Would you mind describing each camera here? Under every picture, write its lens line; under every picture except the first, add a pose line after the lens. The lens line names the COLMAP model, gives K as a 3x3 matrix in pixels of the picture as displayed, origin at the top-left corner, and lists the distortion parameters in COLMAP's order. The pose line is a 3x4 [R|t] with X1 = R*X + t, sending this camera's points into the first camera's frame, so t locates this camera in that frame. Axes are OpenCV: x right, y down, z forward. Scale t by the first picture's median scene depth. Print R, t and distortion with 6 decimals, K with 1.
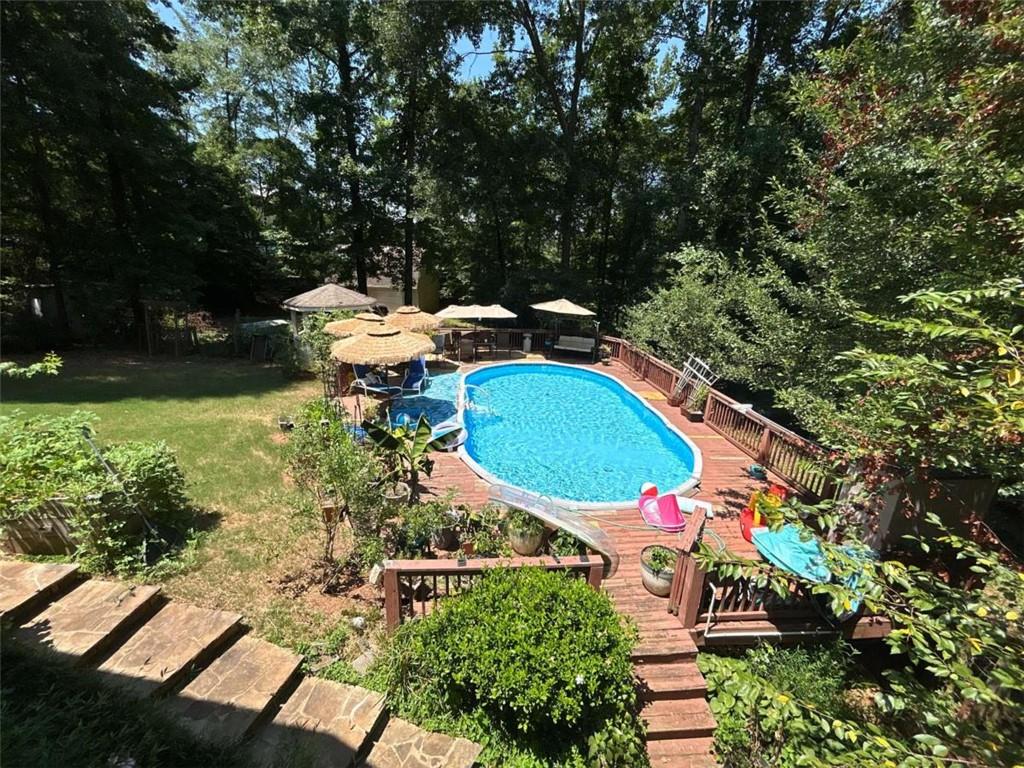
lens RADIAL K [[413.5, 0, 511.2], [0, 413.5, 384.6], [0, 0, 1]] dist [0.001202, 0.000867]
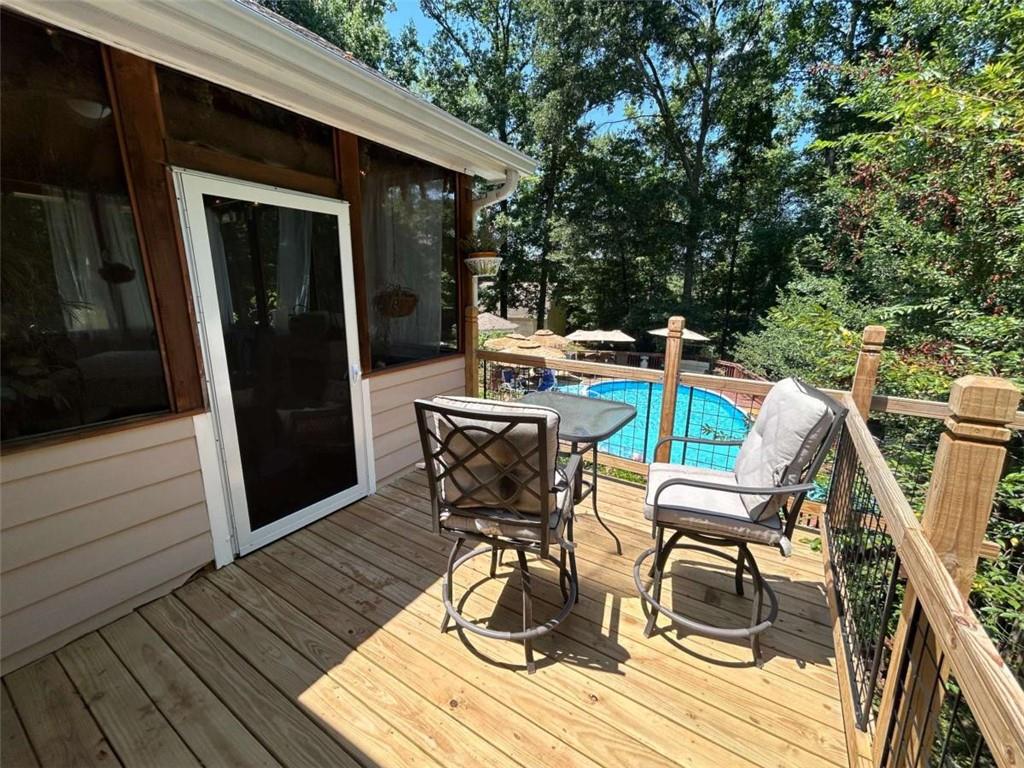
lens RADIAL K [[413.5, 0, 509.2], [0, 413.5, 384.0], [0, 0, 1]] dist [-0.001503, 0.000230]
pose [[0.957406, 0.047802, -0.284762, 0.016355], [-0.068591, 0.995623, -0.063478, 0.072165], [0.280481, 0.080307, 0.956494, -0.258959]]
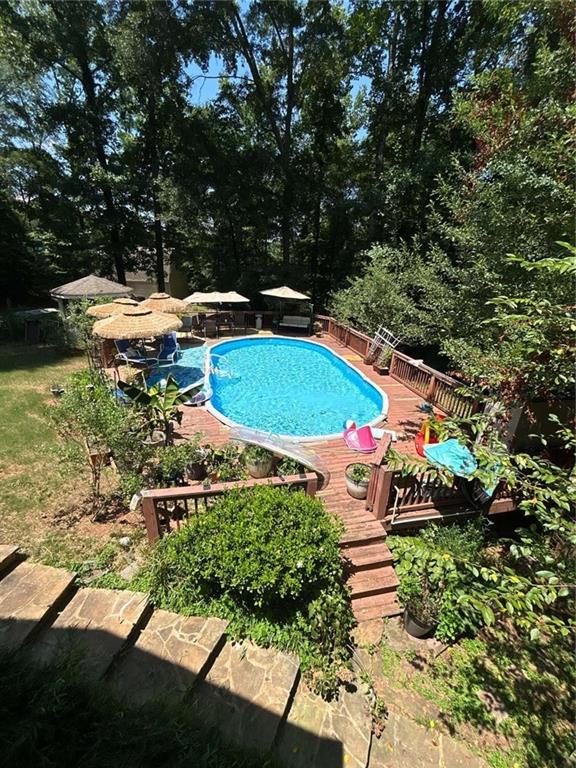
lens RADIAL K [[310.1, 0, 289.6], [0, 310.1, 383.8], [0, 0, 1]] dist [-0.001503, 0.000230]
pose [[0.991480, -0.048502, 0.120894, 0.011448], [0.038112, 0.995494, 0.086826, 0.016460], [-0.124561, -0.081479, 0.988861, 0.022929]]
